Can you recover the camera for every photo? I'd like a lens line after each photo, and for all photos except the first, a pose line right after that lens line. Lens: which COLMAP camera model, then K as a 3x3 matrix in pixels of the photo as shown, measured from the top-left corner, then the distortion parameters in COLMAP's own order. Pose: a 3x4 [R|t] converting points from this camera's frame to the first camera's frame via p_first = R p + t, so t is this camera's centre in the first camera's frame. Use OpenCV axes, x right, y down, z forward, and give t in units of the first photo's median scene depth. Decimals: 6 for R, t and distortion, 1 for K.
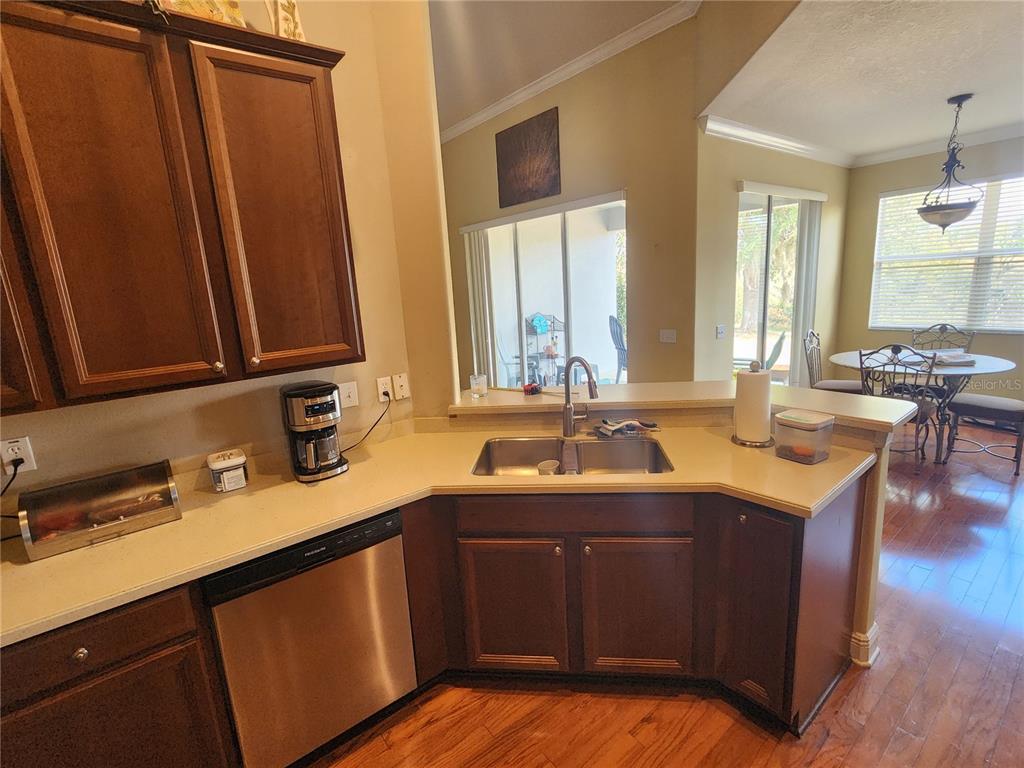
lens RADIAL K [[476.4, 0, 512.0], [0, 476.4, 384.0], [0, 0, 1]] dist [-0.002204, -0.000575]
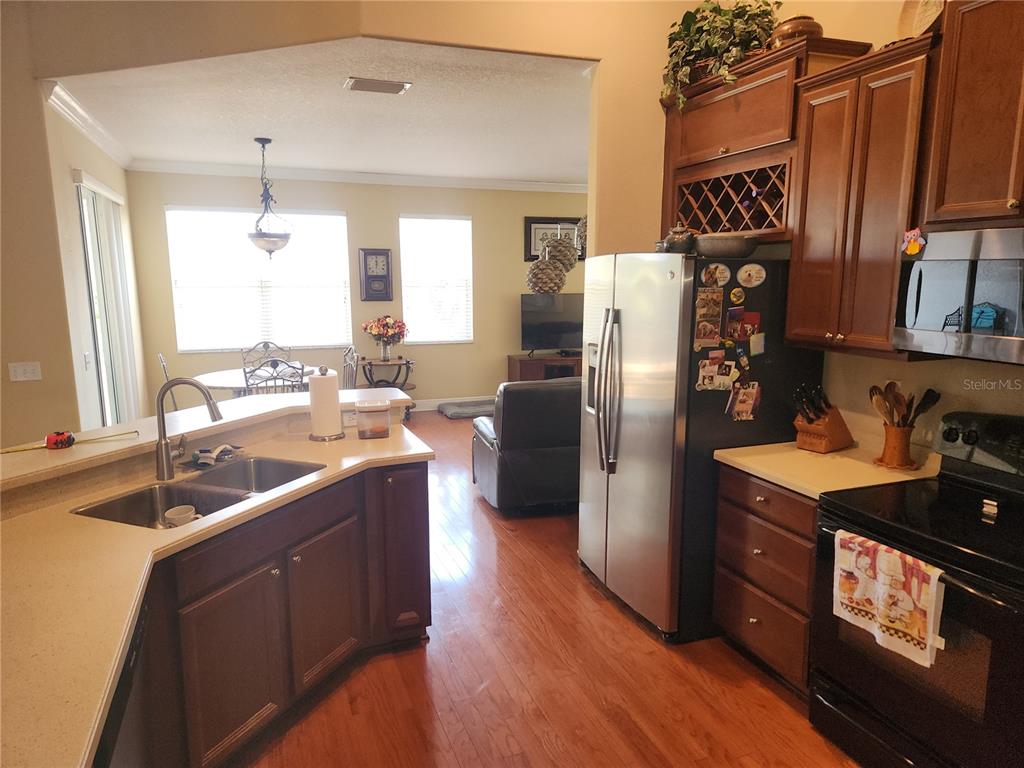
lens RADIAL K [[673.8, 0, 512.0], [0, 673.8, 384.0], [0, 0, 1]] dist [0.062979, -0.047962]
pose [[0.304287, -0.096428, 0.947687, -0.801012], [0.184002, 0.982077, 0.040848, 0.011190], [-0.934640, 0.161947, 0.316576, 0.055647]]
